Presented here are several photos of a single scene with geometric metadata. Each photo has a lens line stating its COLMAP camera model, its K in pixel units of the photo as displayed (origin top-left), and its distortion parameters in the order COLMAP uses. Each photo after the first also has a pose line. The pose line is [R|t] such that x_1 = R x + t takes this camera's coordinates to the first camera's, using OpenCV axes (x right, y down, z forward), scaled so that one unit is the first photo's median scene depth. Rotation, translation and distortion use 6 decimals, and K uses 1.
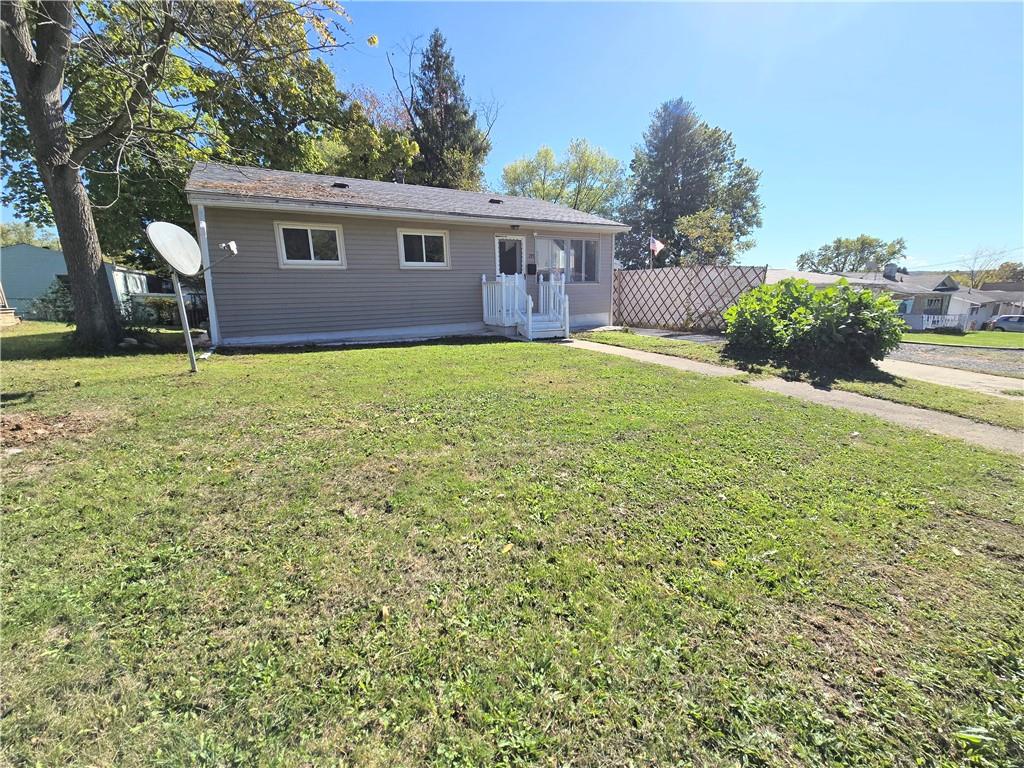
lens RADIAL K [[420.3, 0, 512.7], [0, 420.3, 377.4], [0, 0, 1]] dist [-0.005009, 0.002861]
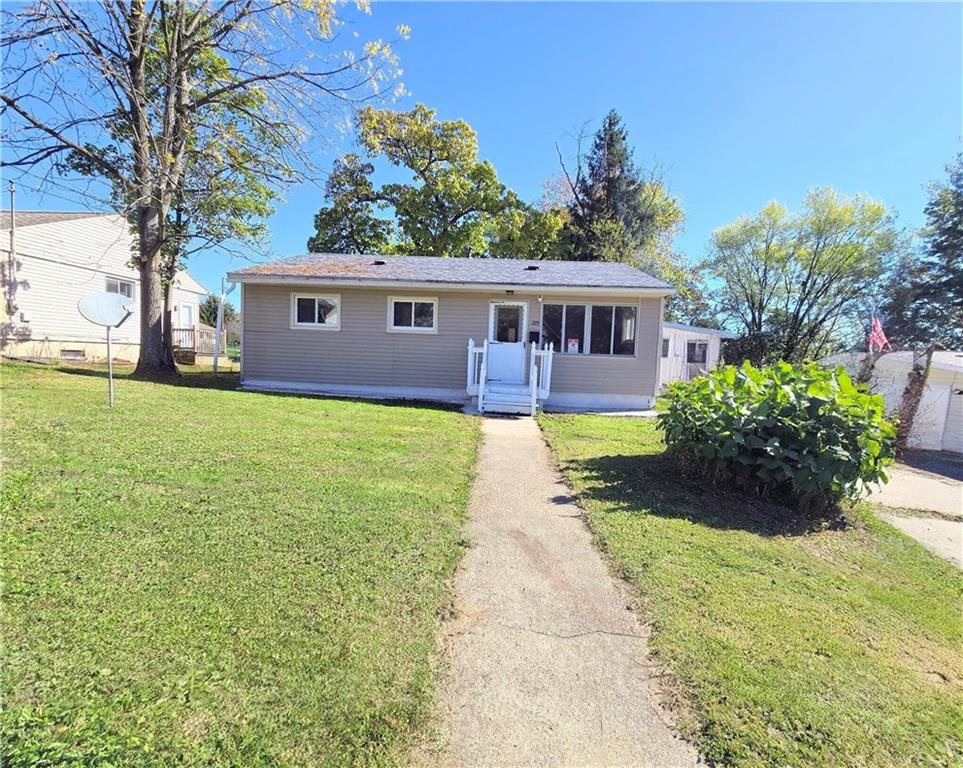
lens RADIAL K [[438.9, 0, 482.0], [0, 438.9, 392.4], [0, 0, 1]] dist [-0.001803, 0.000076]
pose [[0.828809, 0.092064, -0.551905, 0.455330], [-0.170041, 0.981162, -0.091687, -0.036491], [0.533068, 0.169837, 0.828851, 0.177361]]
